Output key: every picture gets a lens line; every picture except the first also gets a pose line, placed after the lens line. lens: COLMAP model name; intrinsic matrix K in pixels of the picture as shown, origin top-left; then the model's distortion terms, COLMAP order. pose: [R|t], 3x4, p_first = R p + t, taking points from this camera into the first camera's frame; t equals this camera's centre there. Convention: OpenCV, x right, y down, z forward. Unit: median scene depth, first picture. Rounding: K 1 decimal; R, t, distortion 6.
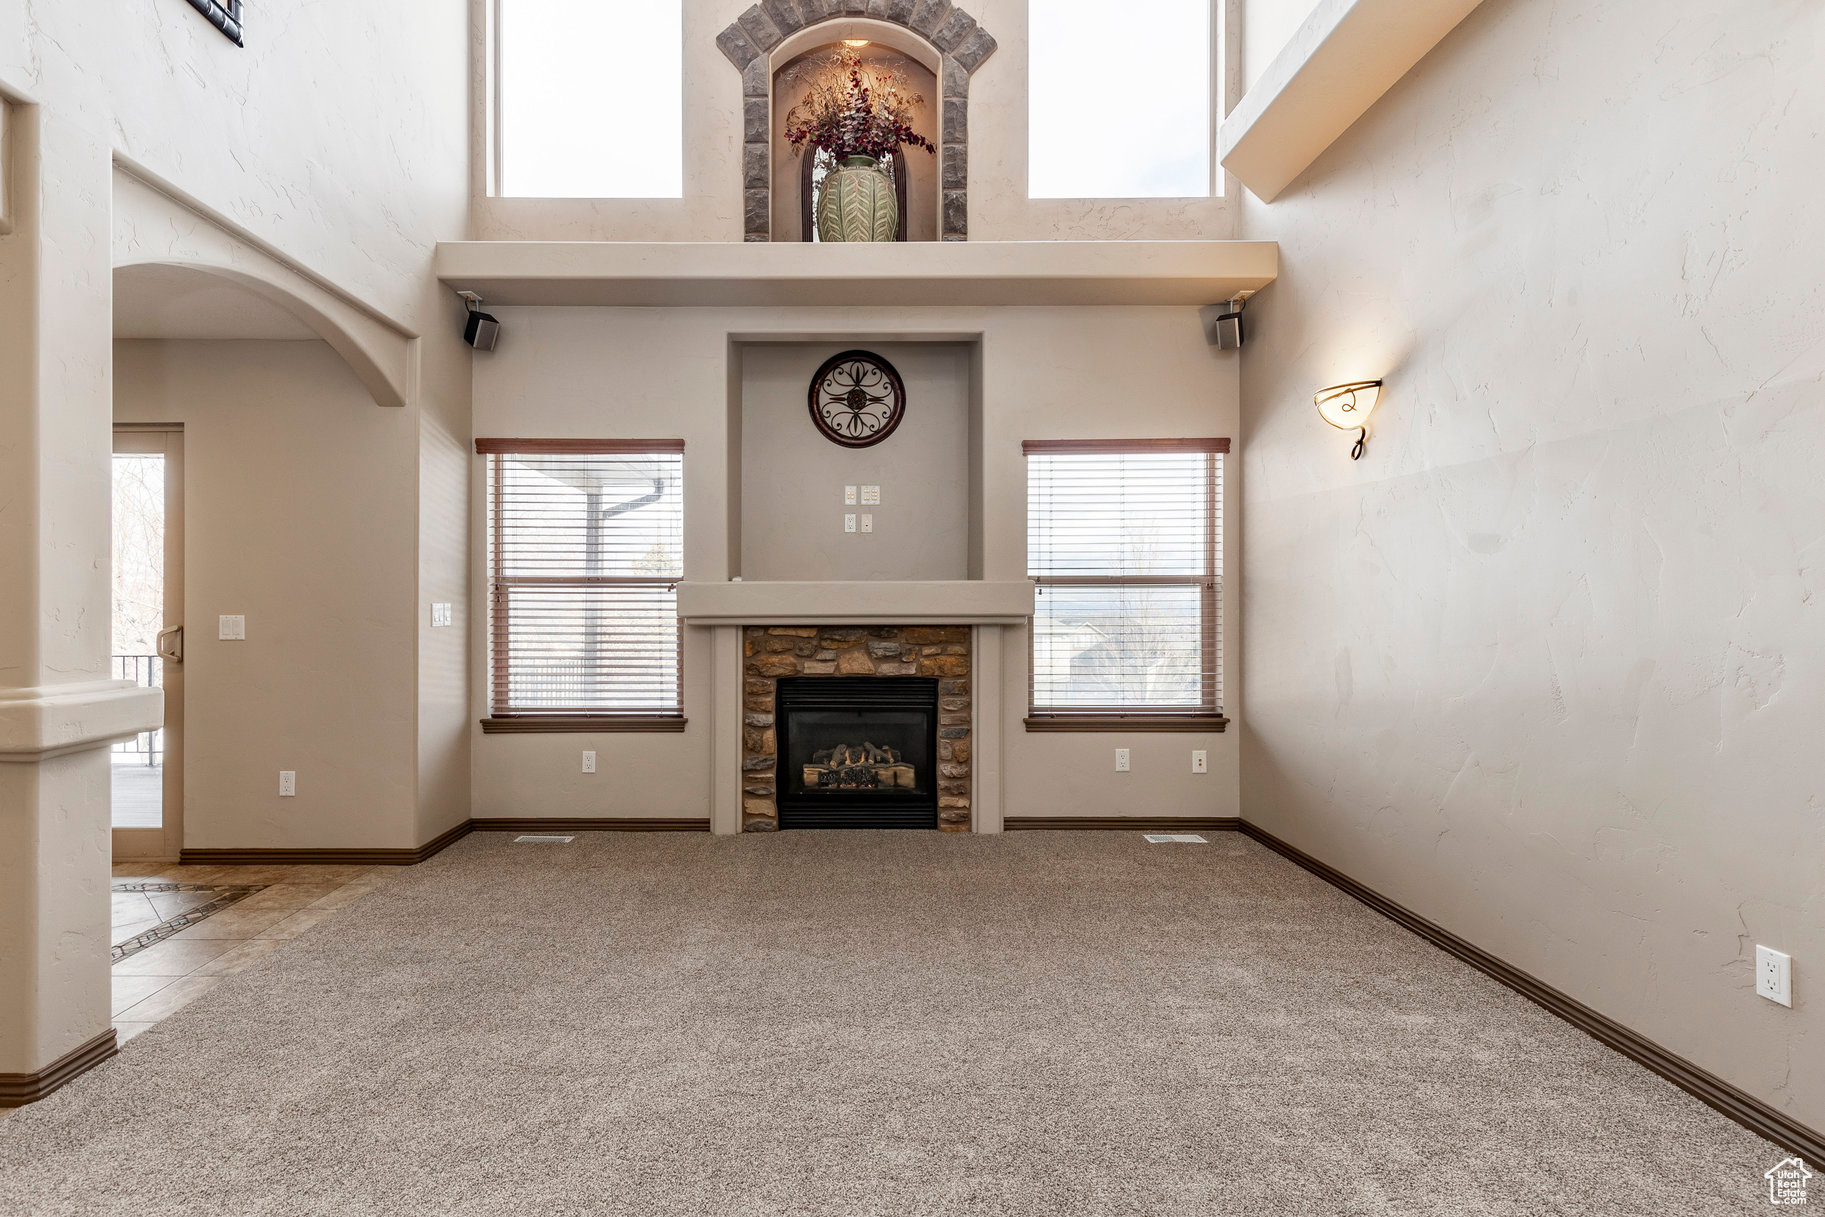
lens RADIAL K [[873.2, 0, 851.8], [0, 873.2, 603.9], [0, 0, 1]] dist [0.015089, -0.004718]
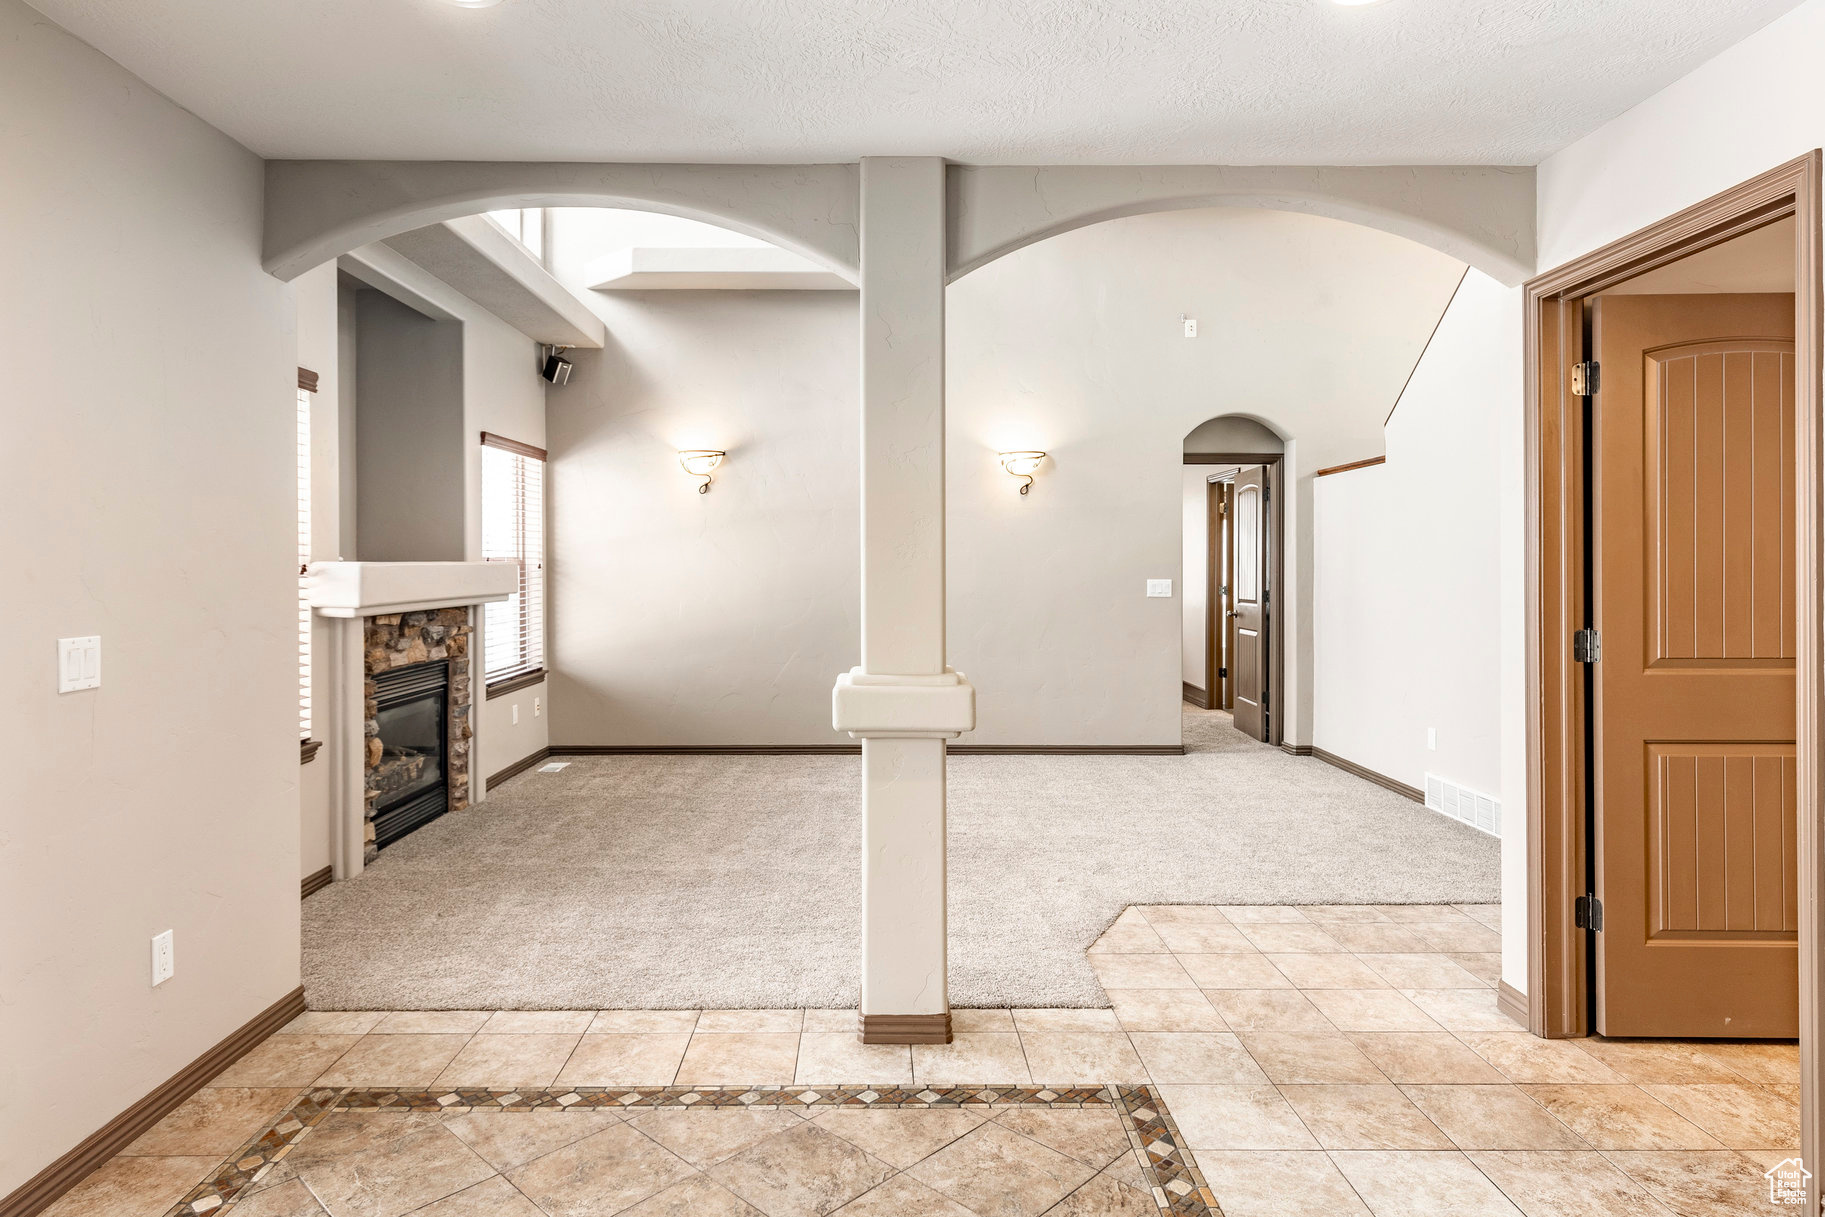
lens RADIAL K [[1055.9, 0, 881.9], [0, 1055.9, 573.9], [0, 0, 1]] dist [0.006141, 0.000952]
pose [[0.000576, -0.008685, 0.999962, -1.113565], [0.001539, 0.999961, 0.008684, -0.022038], [-0.999999, 0.001534, 0.000589, 0.509173]]
